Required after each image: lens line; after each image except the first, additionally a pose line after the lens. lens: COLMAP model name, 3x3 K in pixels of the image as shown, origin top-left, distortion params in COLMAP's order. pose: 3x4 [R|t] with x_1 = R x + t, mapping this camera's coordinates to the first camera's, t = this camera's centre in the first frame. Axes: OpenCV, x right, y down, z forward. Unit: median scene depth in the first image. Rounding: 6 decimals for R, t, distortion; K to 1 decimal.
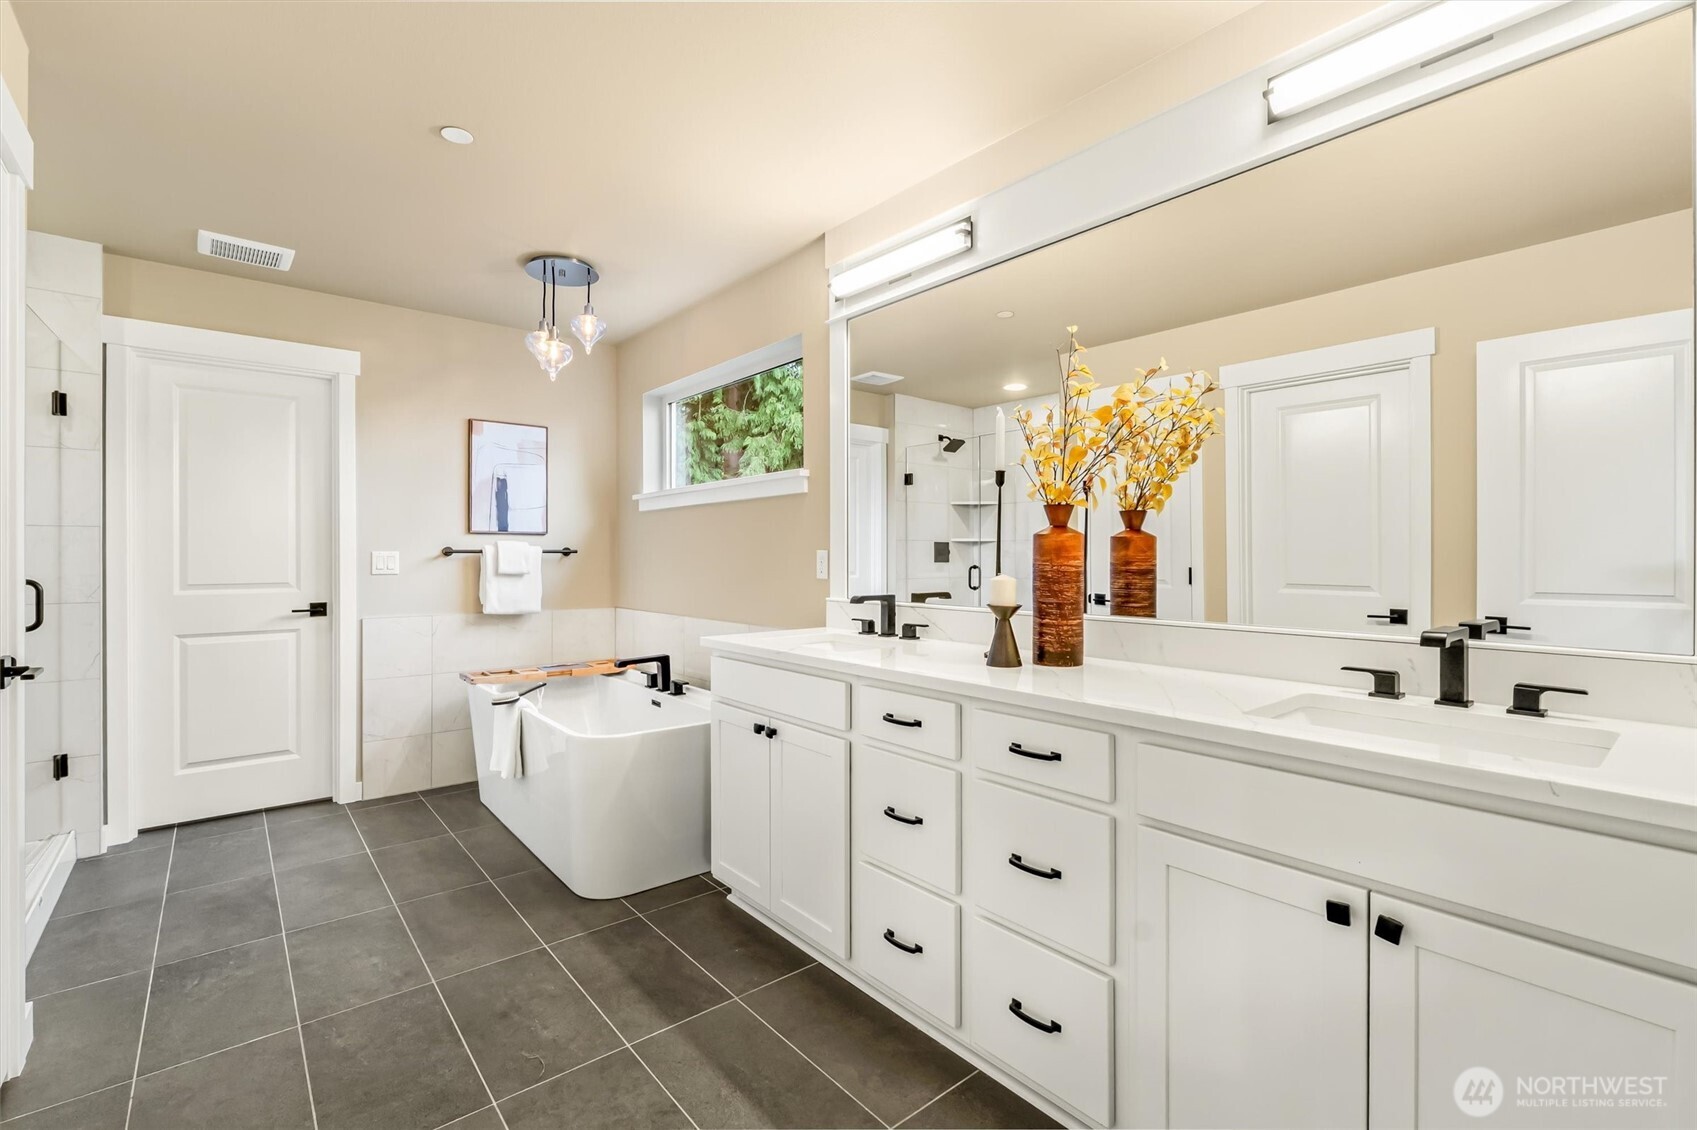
lens RADIAL K [[723.7, 0, 848.5], [0, 723.7, 565.0], [0, 0, 1]] dist [0.000104, 0.000022]
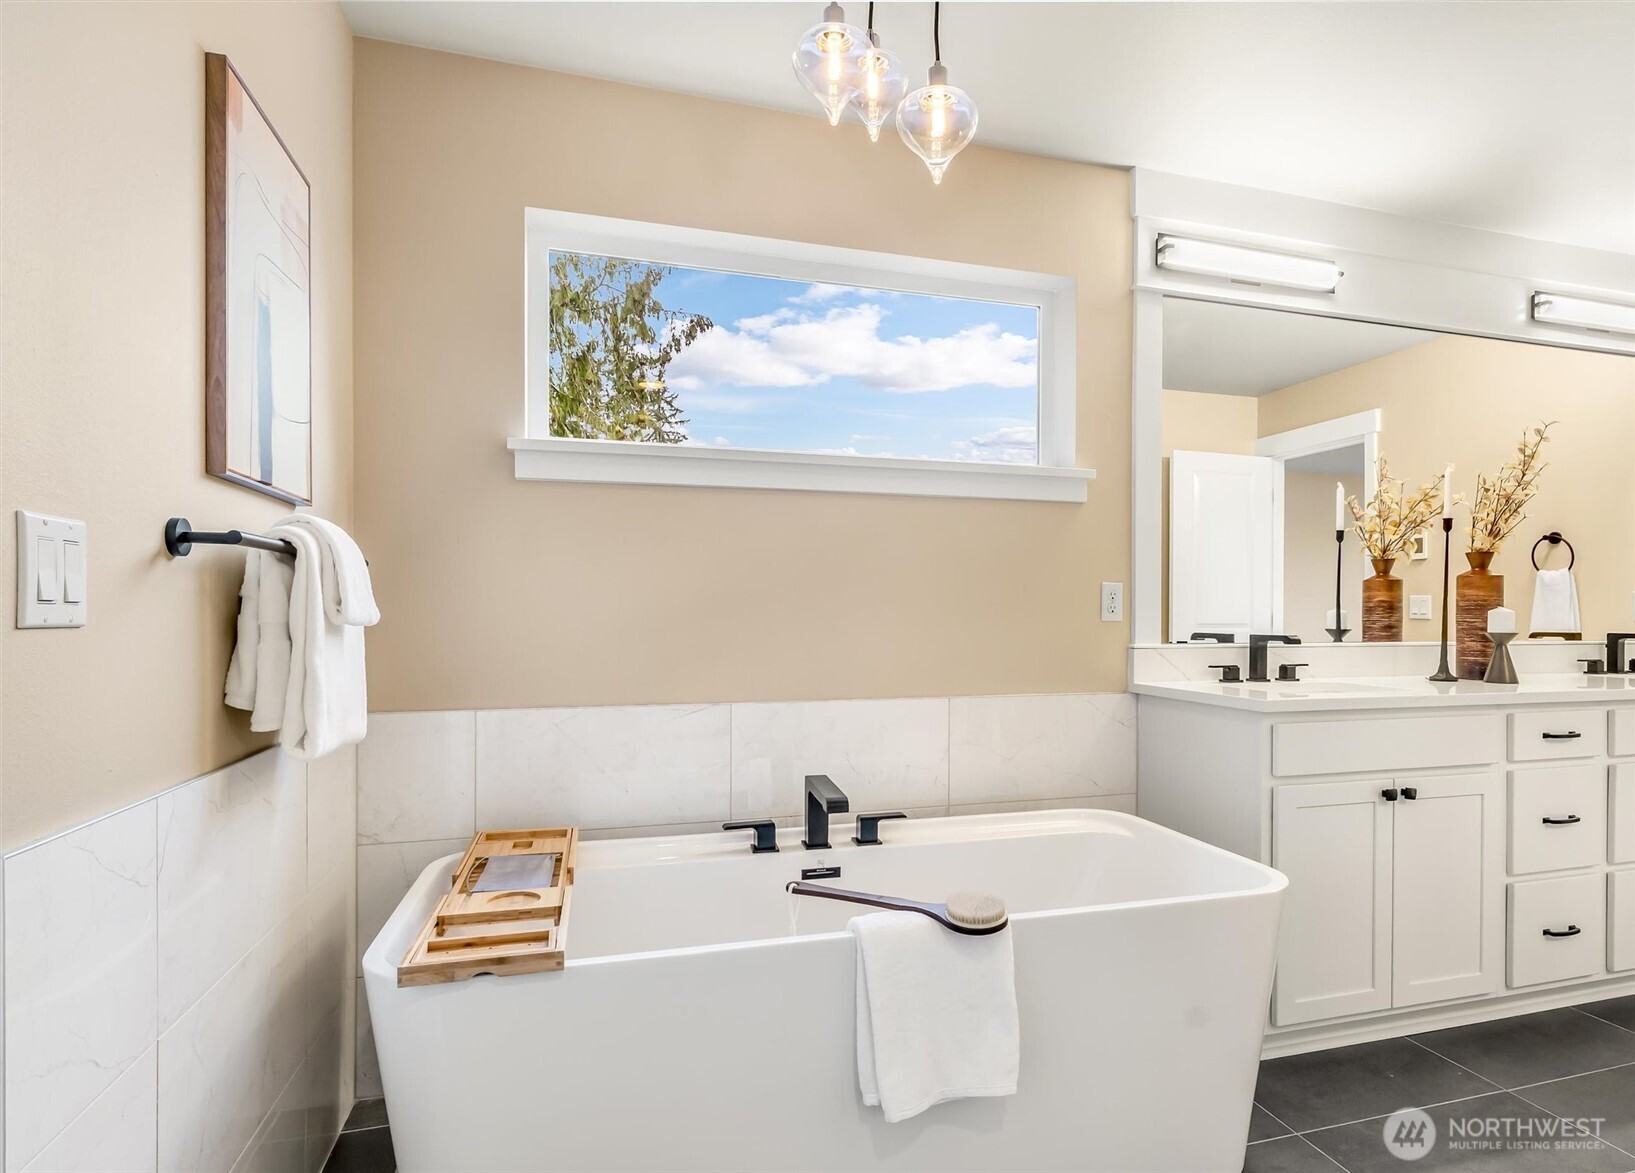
lens RADIAL K [[891.0, 0, 819.2], [0, 891.0, 625.8], [0, 0, 1]] dist [-0.000112, 0.000132]
pose [[0.411756, -0.008356, 0.911256, -1.153273], [0.007515, 0.999955, 0.005774, 0.019186], [-0.911263, 0.004471, 0.411800, 1.025334]]
